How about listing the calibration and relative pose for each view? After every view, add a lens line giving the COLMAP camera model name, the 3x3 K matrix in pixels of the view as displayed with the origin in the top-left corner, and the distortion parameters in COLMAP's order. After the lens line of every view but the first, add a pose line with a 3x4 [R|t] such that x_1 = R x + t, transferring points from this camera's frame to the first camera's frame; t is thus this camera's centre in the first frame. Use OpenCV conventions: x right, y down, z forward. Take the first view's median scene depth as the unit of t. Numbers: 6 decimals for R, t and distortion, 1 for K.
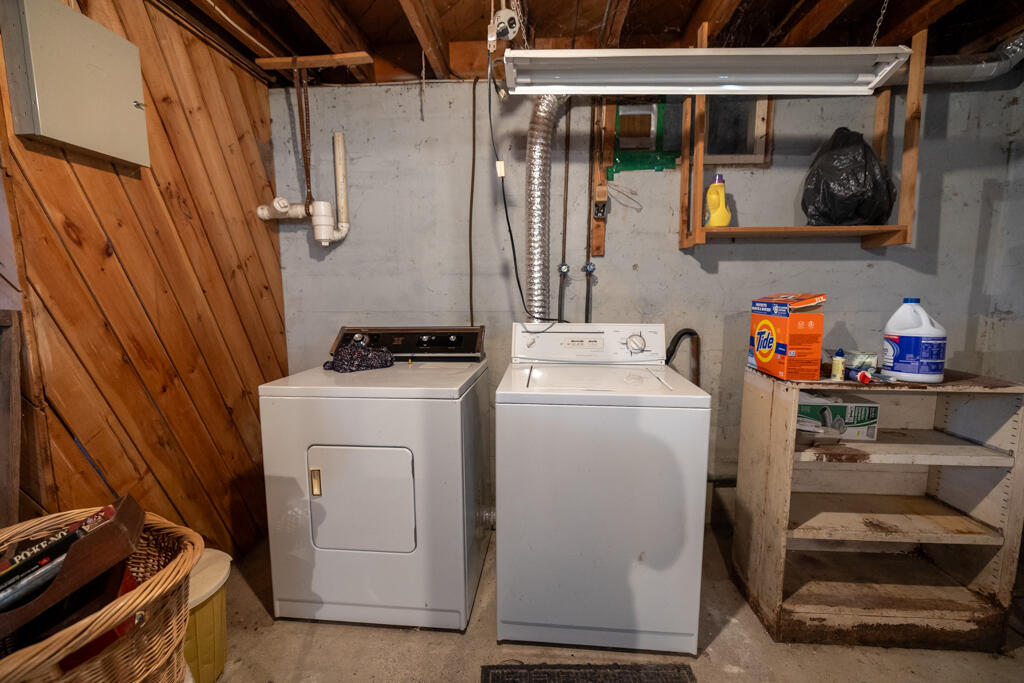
lens RADIAL K [[434.1, 0, 513.0], [0, 434.1, 340.5], [0, 0, 1]] dist [0.002949, -0.000783]
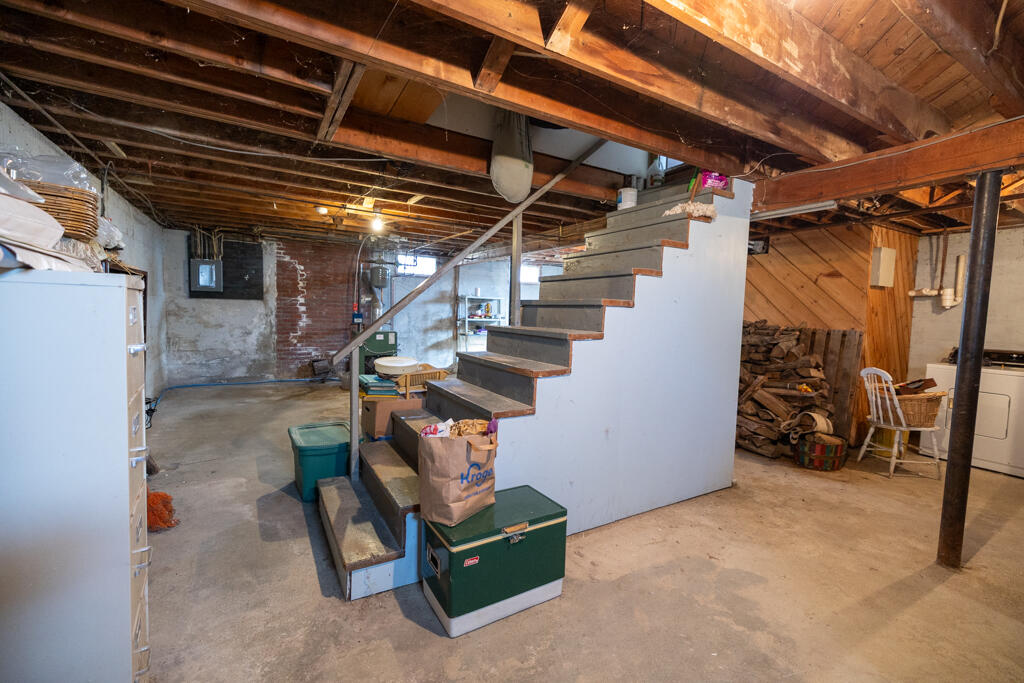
lens RADIAL K [[434.1, 0, 508.9], [0, 434.1, 336.8], [0, 0, 1]] dist [0.002949, -0.000783]
pose [[0.575645, 0.075192, -0.814235, 0.080923], [-0.130403, 0.991461, -0.000634, 0.204292], [0.807235, 0.106544, 0.580535, -1.981042]]
